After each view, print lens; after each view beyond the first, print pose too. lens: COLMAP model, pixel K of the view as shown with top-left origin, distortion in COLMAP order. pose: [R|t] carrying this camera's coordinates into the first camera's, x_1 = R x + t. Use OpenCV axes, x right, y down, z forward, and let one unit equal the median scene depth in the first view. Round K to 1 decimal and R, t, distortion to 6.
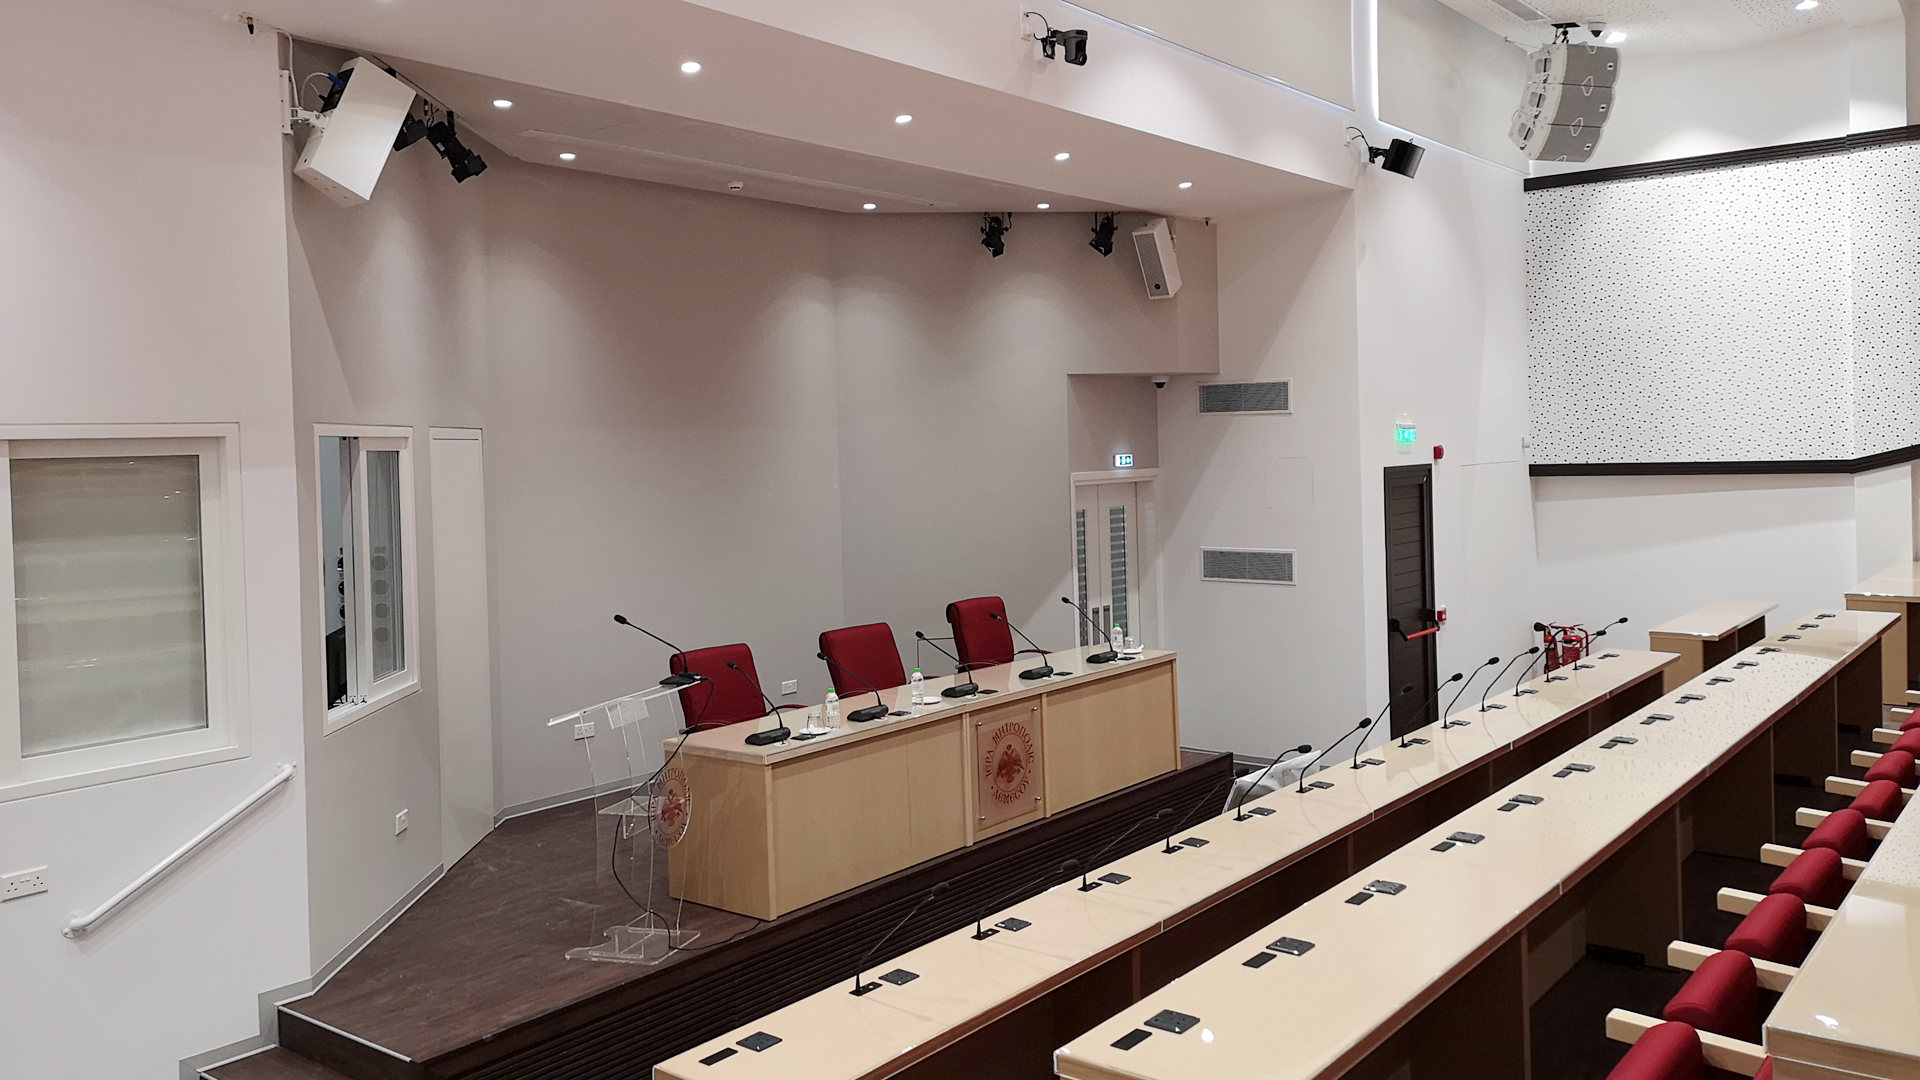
lens RADIAL K [[1464.8, 0, 966.8], [0, 1464.8, 472.0], [0, 0, 1]] dist [0.069937, -0.065395]
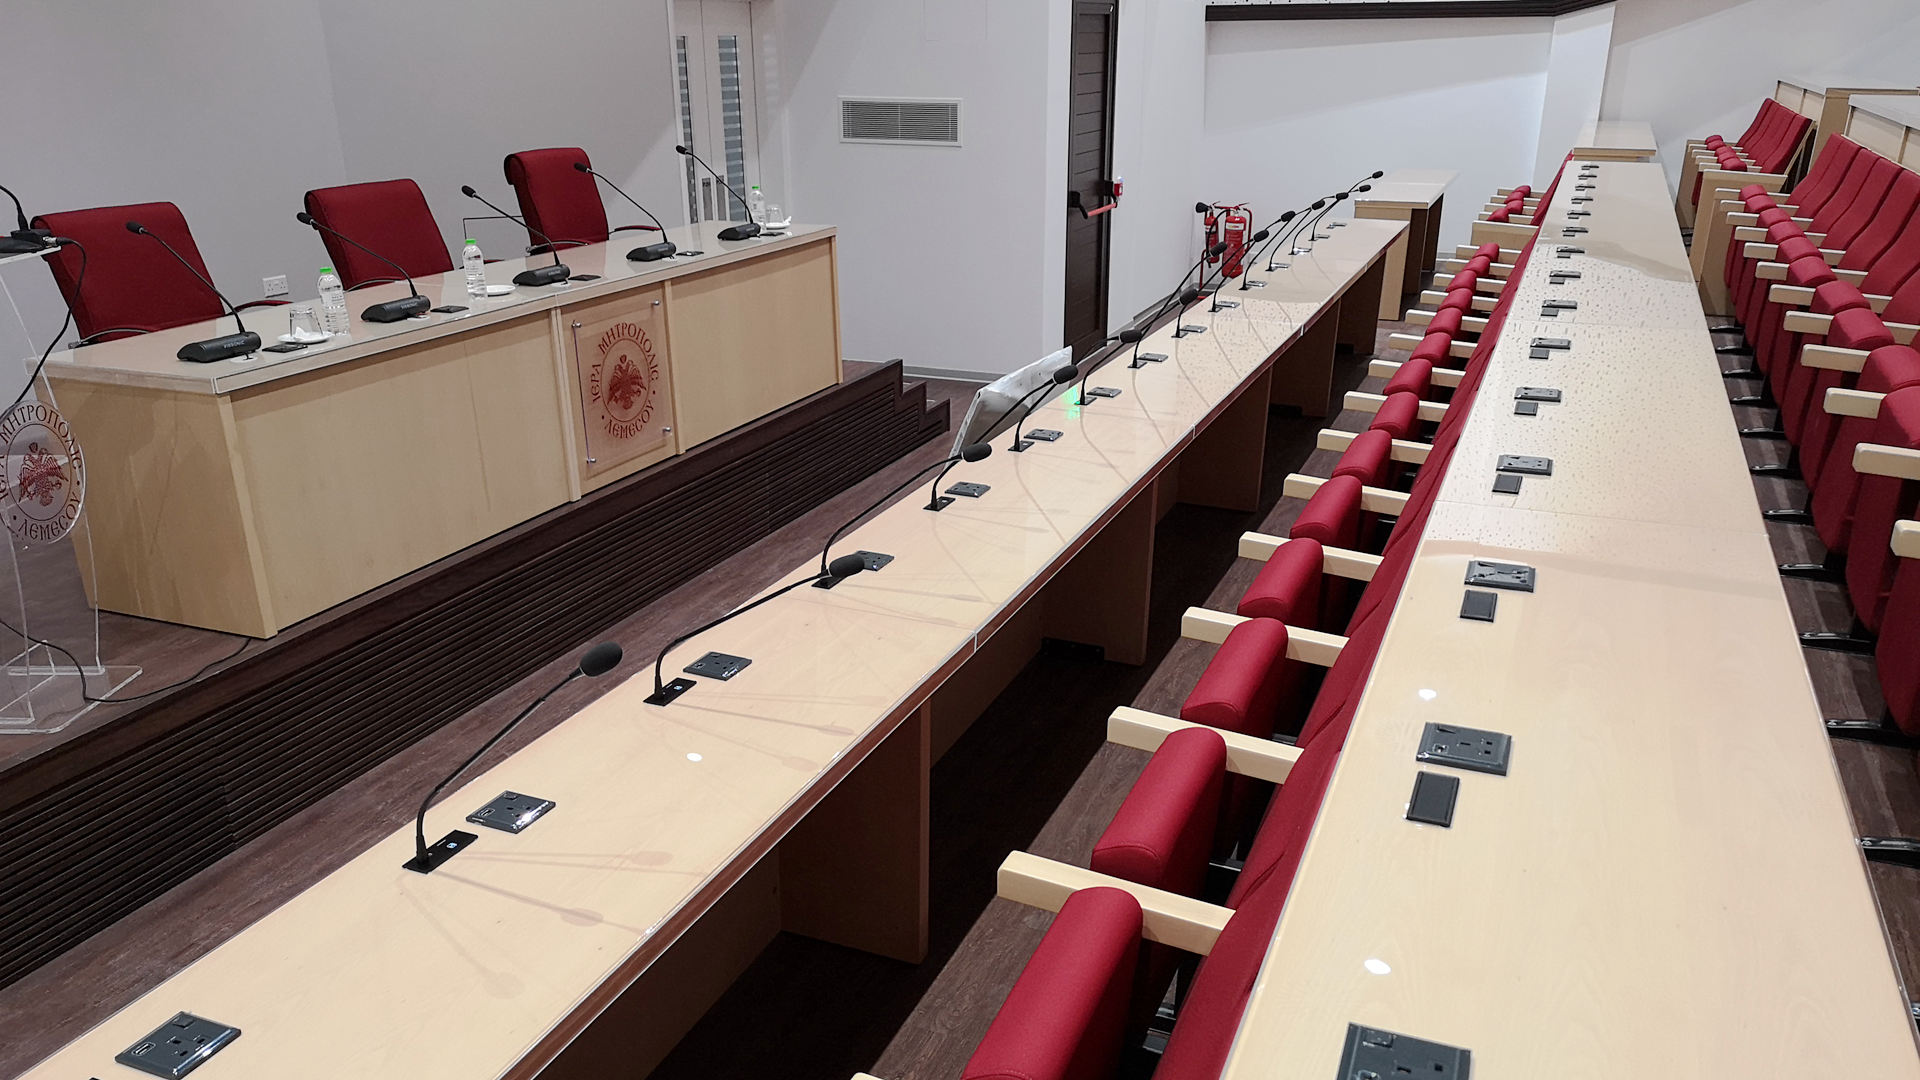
lens RADIAL K [[1471.2, 0, 965.9], [0, 1471.2, 617.5], [0, 0, 1]] dist [0.067794, -0.066713]
pose [[0.958864, -0.080506, 0.272210, -0.015305], [-0.018660, 0.938990, 0.343439, 0.057576], [-0.283251, -0.334391, 0.898861, 0.277462]]
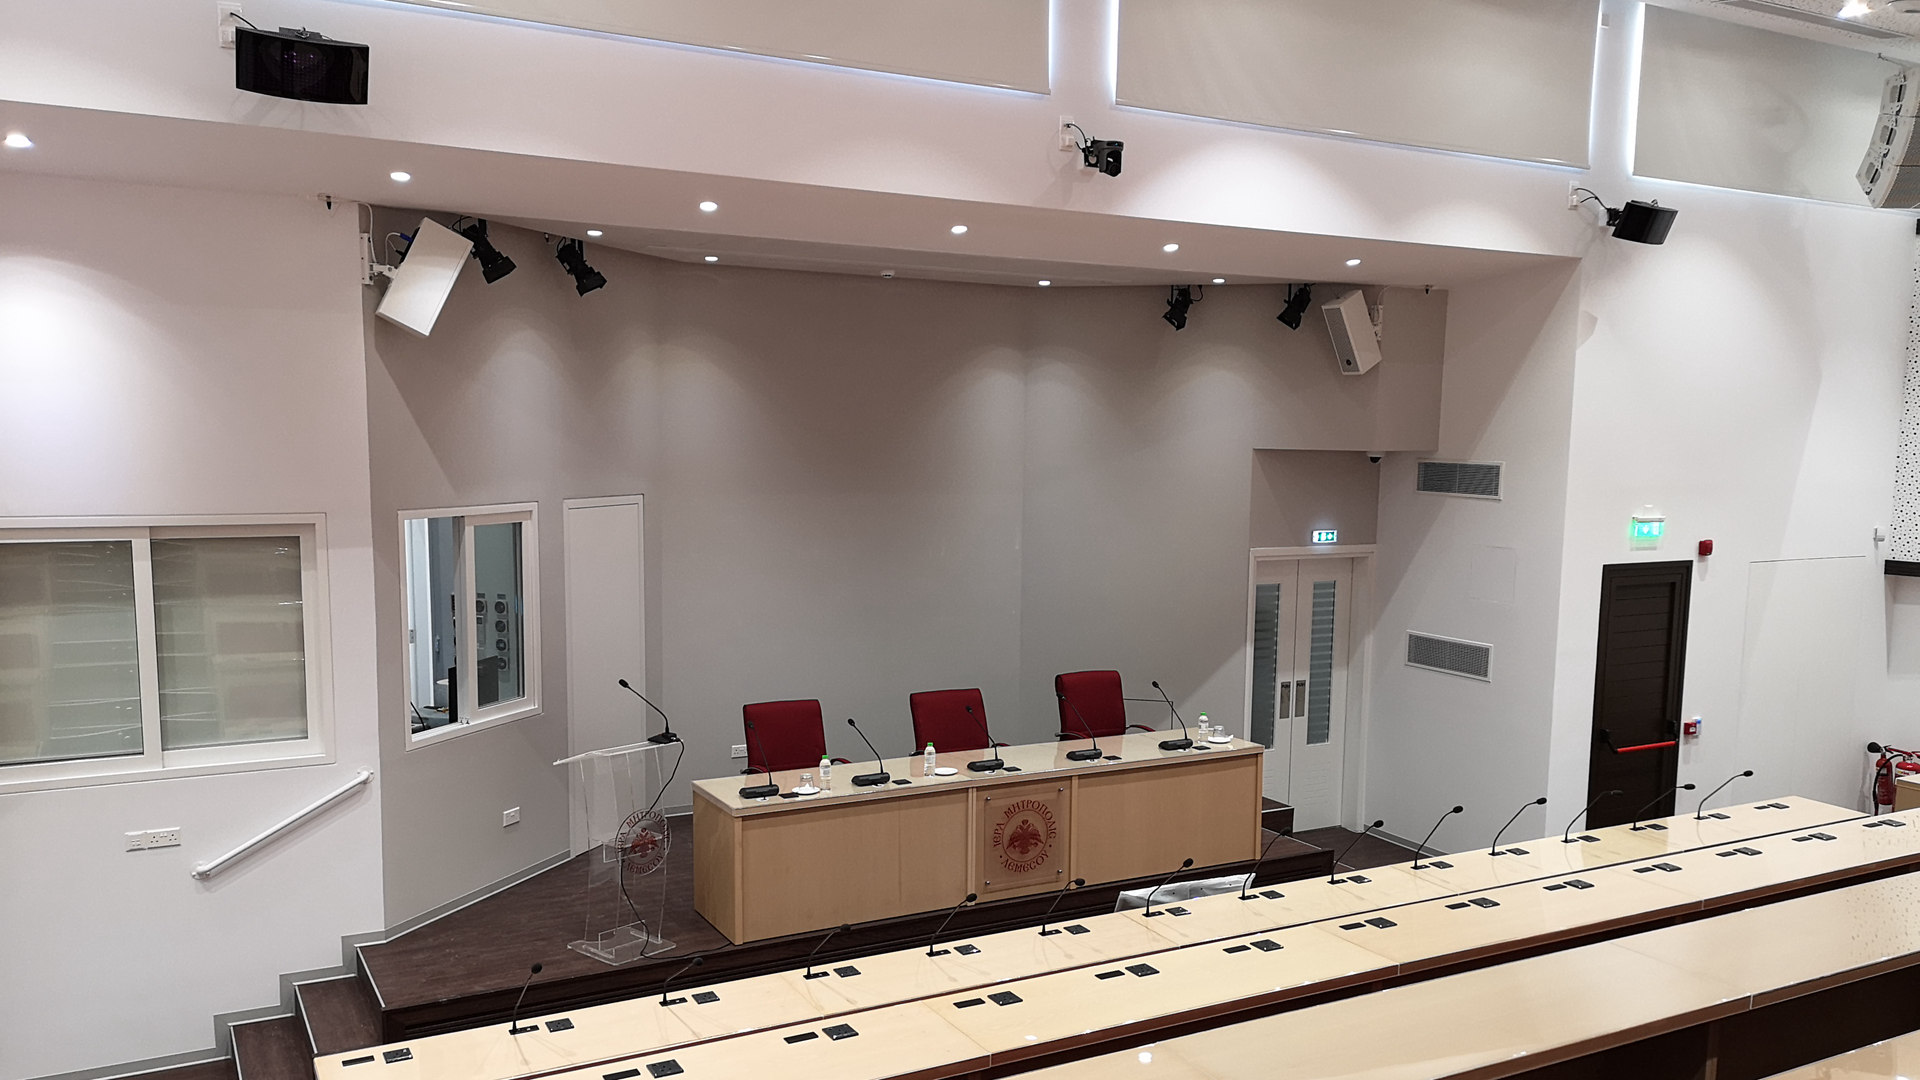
lens RADIAL K [[1471.2, 0, 965.9], [0, 1471.2, 617.5], [0, 0, 1]] dist [0.067794, -0.066713]
pose [[0.924770, 0.089166, -0.369933, 0.363617], [-0.047513, 0.991608, 0.120235, -0.087487], [0.377549, -0.093613, 0.921246, -0.002477]]
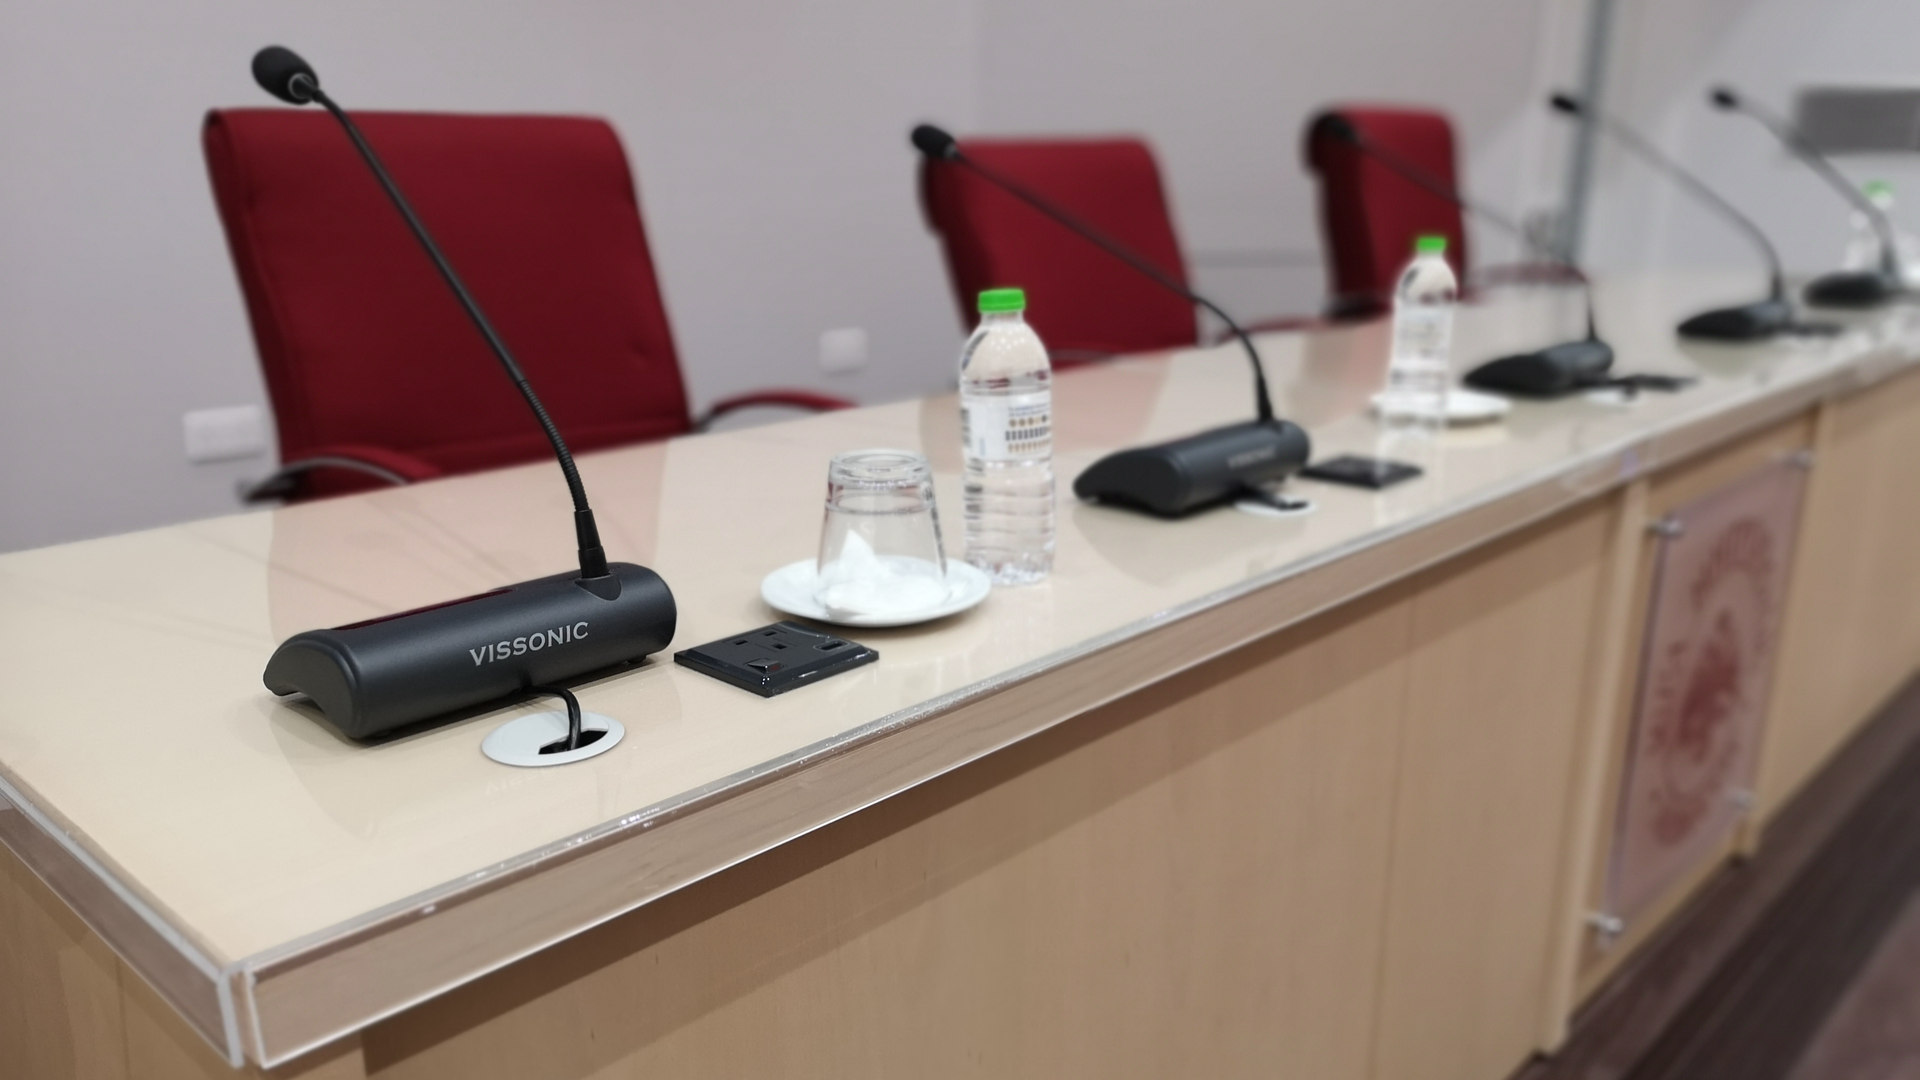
lens RADIAL K [[1471.2, 0, 965.9], [0, 1471.2, 617.5], [0, 0, 1]] dist [0.067794, -0.066713]
pose [[0.996704, 0.058055, -0.056662, -0.074325], [-0.038703, 0.954154, 0.296803, 0.117533], [0.071295, -0.293632, 0.953256, 0.740297]]
